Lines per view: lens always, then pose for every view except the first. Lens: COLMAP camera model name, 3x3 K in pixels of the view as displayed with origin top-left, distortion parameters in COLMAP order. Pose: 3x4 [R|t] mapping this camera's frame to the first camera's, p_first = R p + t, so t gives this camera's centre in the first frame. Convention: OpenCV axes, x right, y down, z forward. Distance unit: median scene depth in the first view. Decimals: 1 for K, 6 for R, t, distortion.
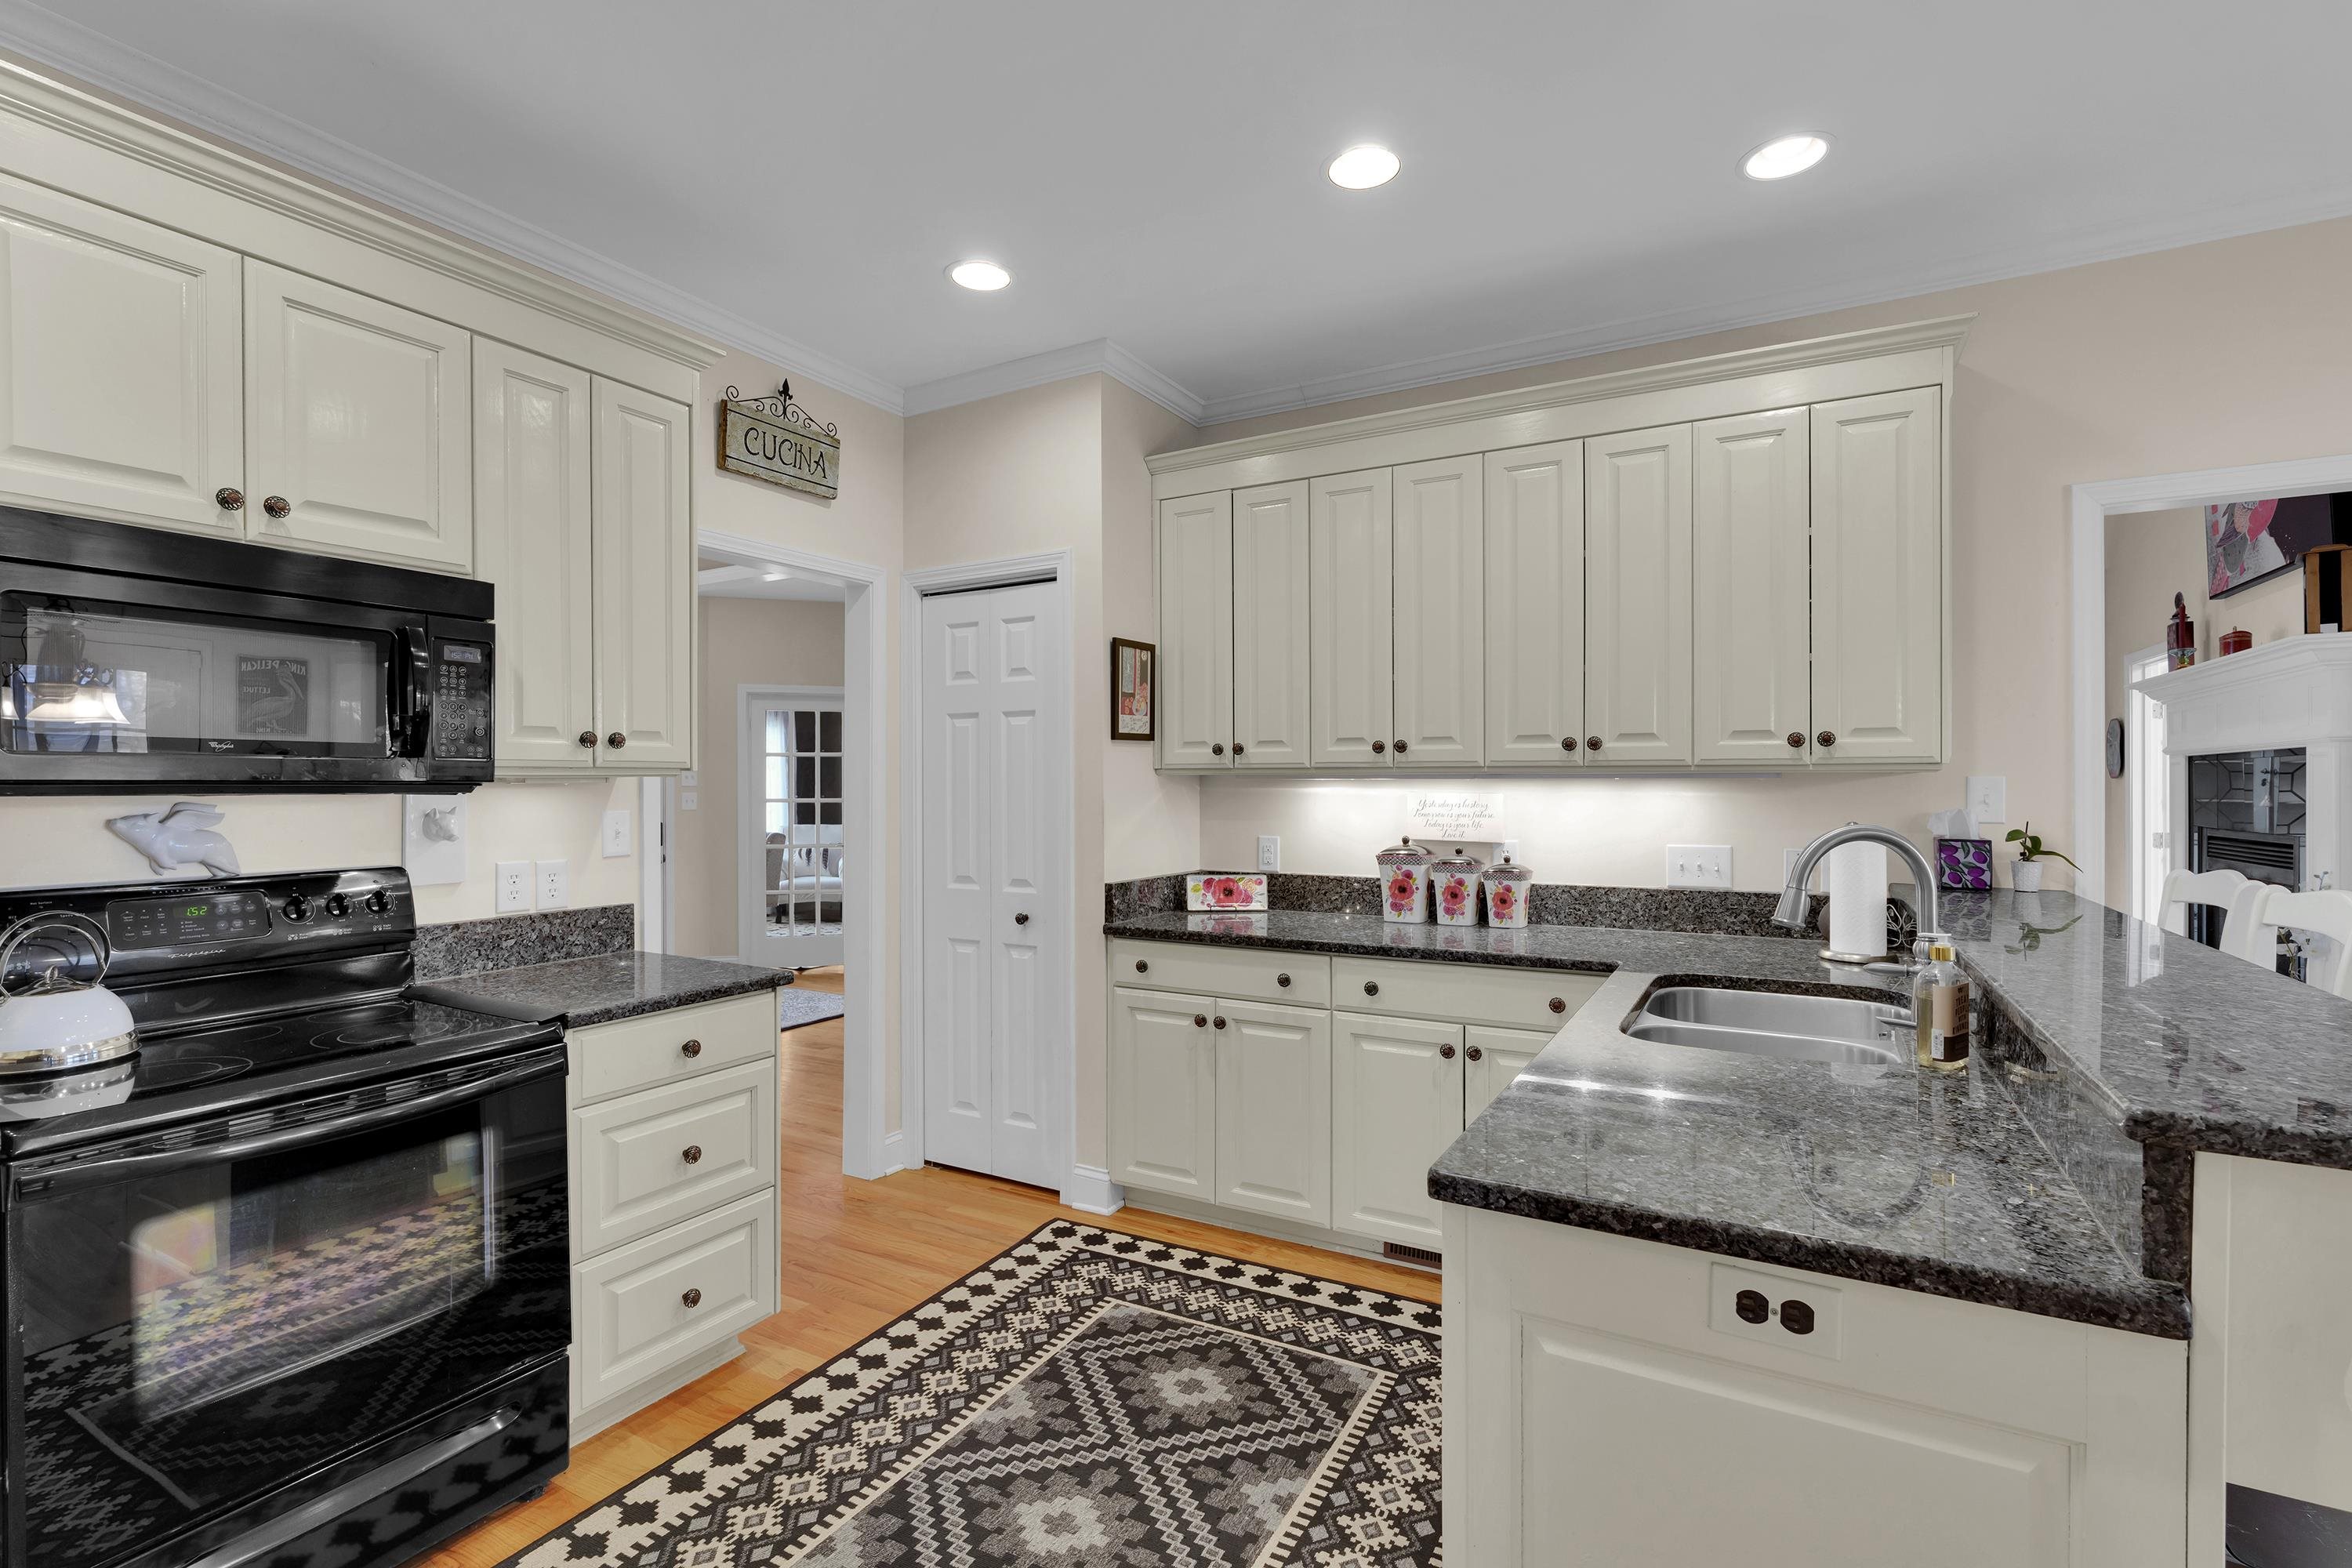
lens RADIAL K [[1026.5, 0, 1176.0], [0, 1026.5, 784.0], [0, 0, 1]] dist [-0.002127, 0.000225]
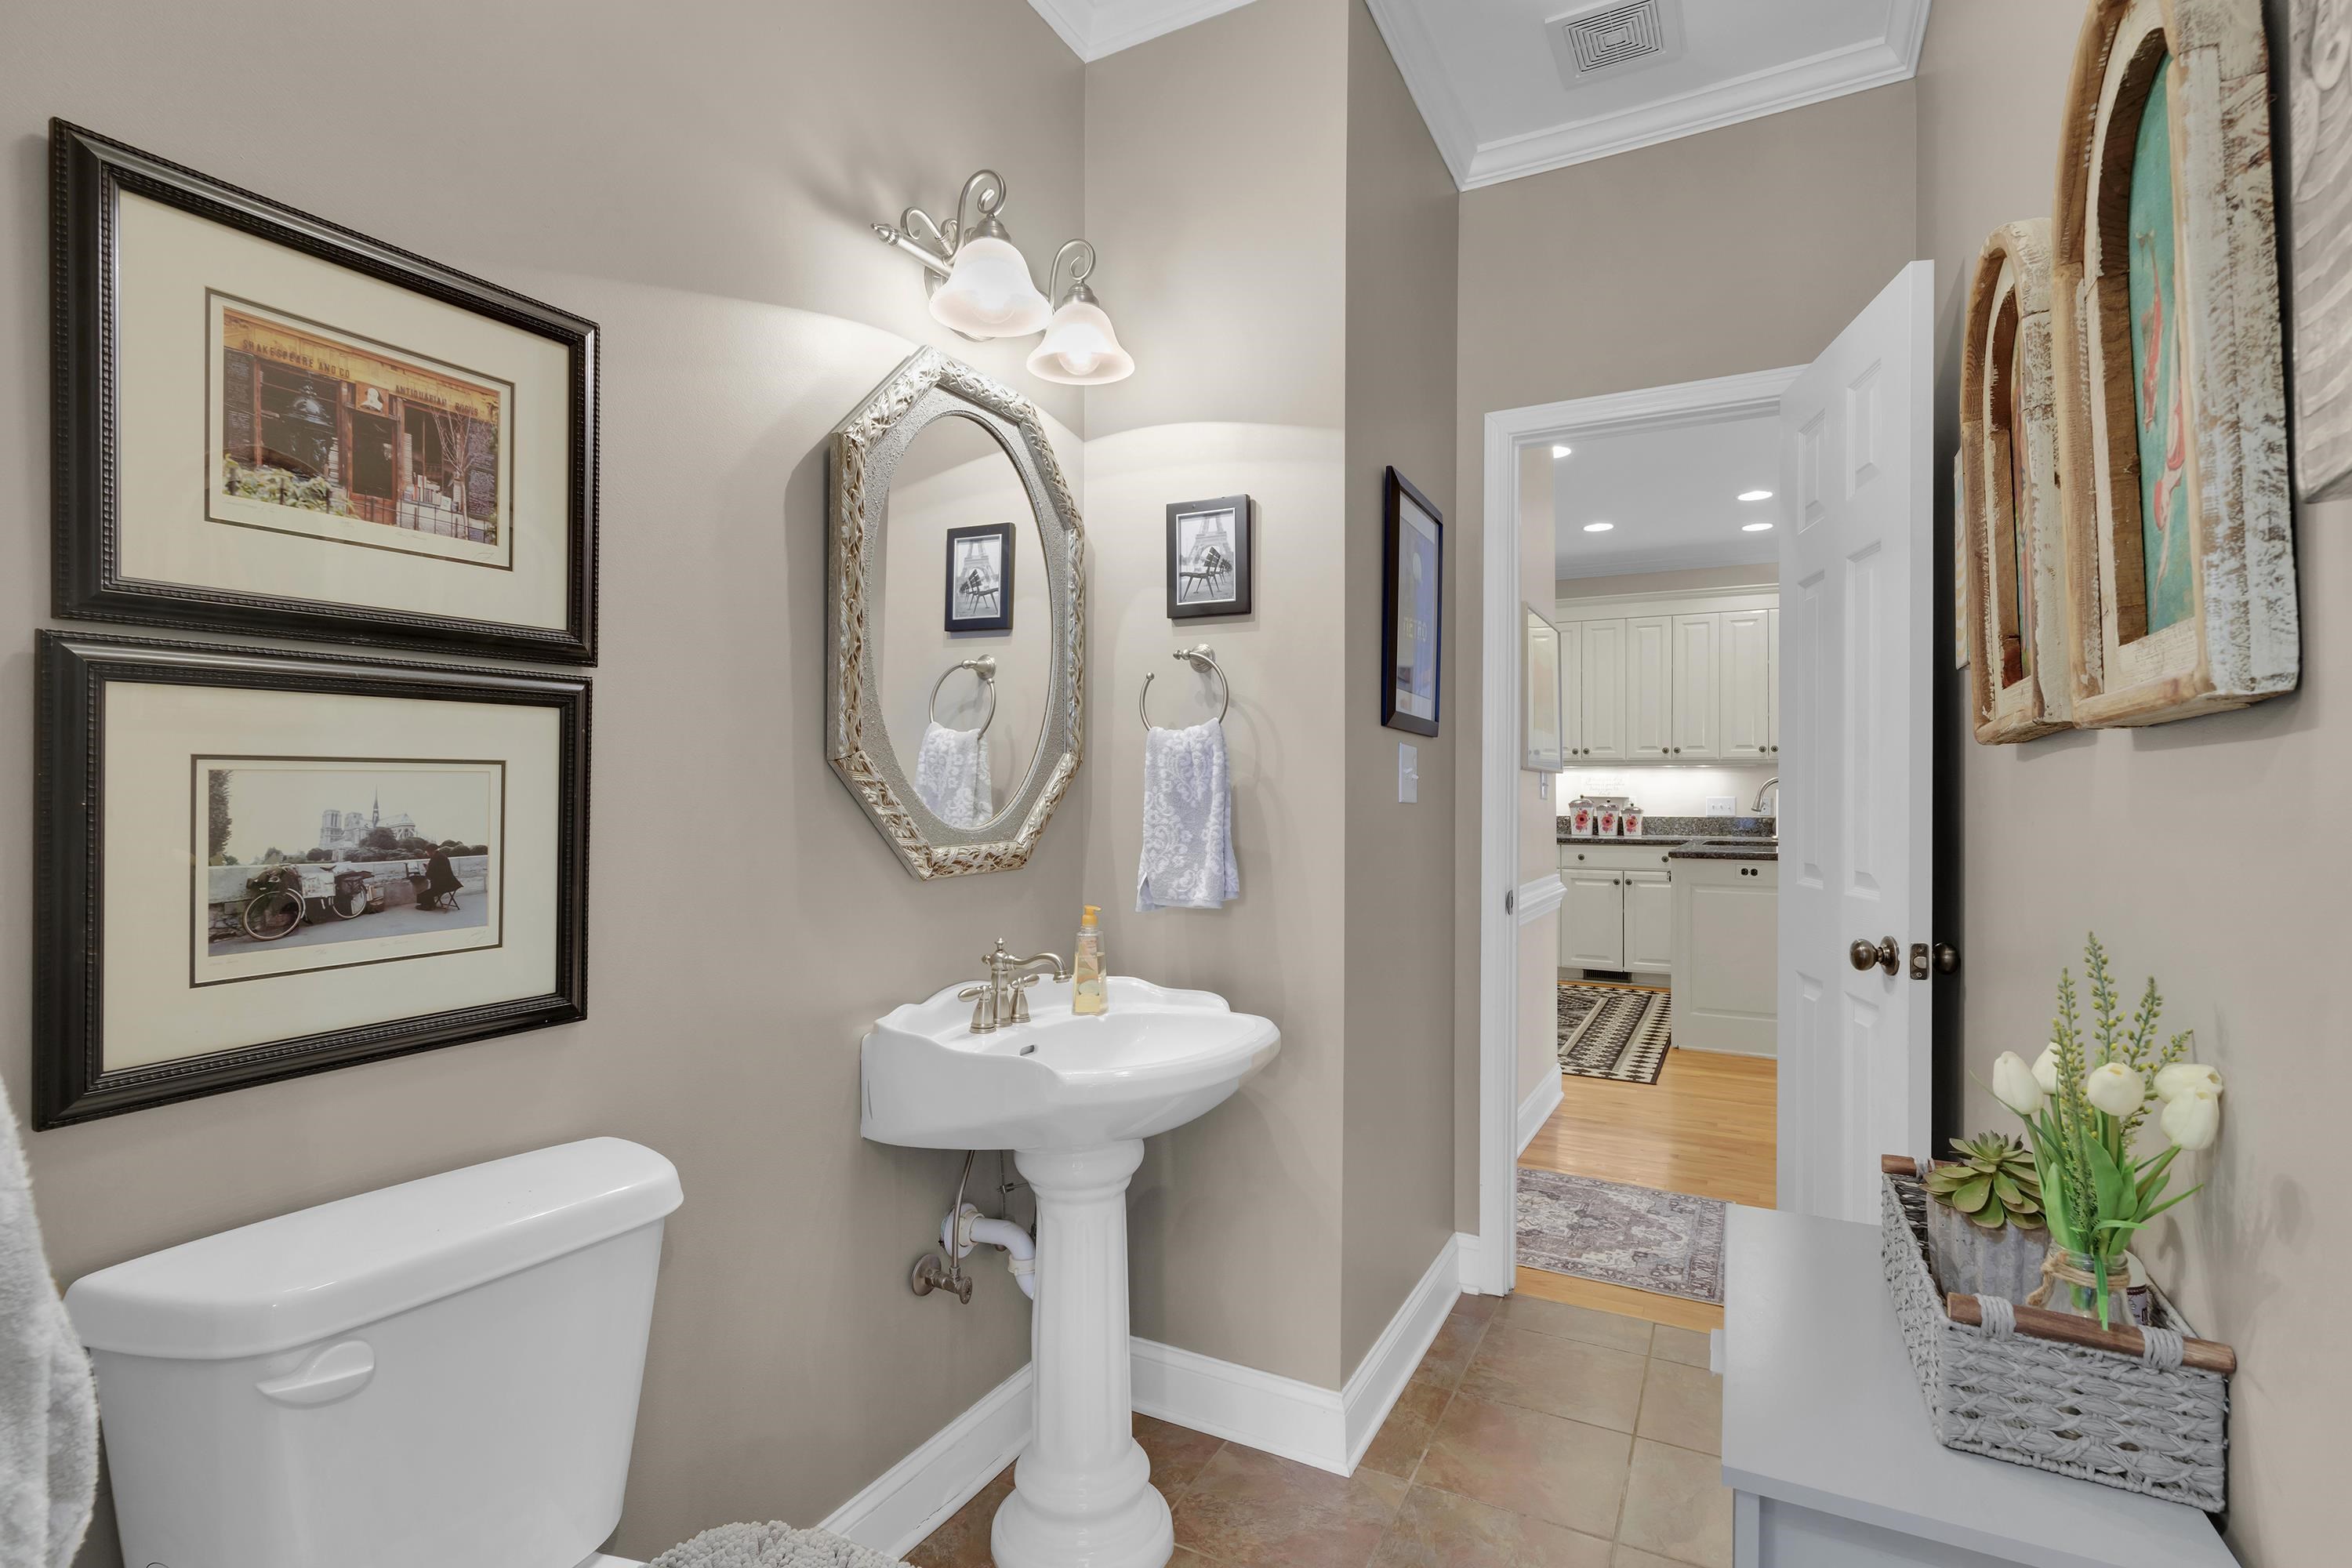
lens RADIAL K [[1105.2, 0, 1176.0], [0, 1105.2, 784.0], [0, 0, 1]] dist [-0.001003, 0.000053]
pose [[0.999377, 0.005749, 0.034828, -0.738692], [-0.005318, 0.999908, -0.012448, 0.067141], [-0.034897, 0.012255, 0.999316, -1.322182]]
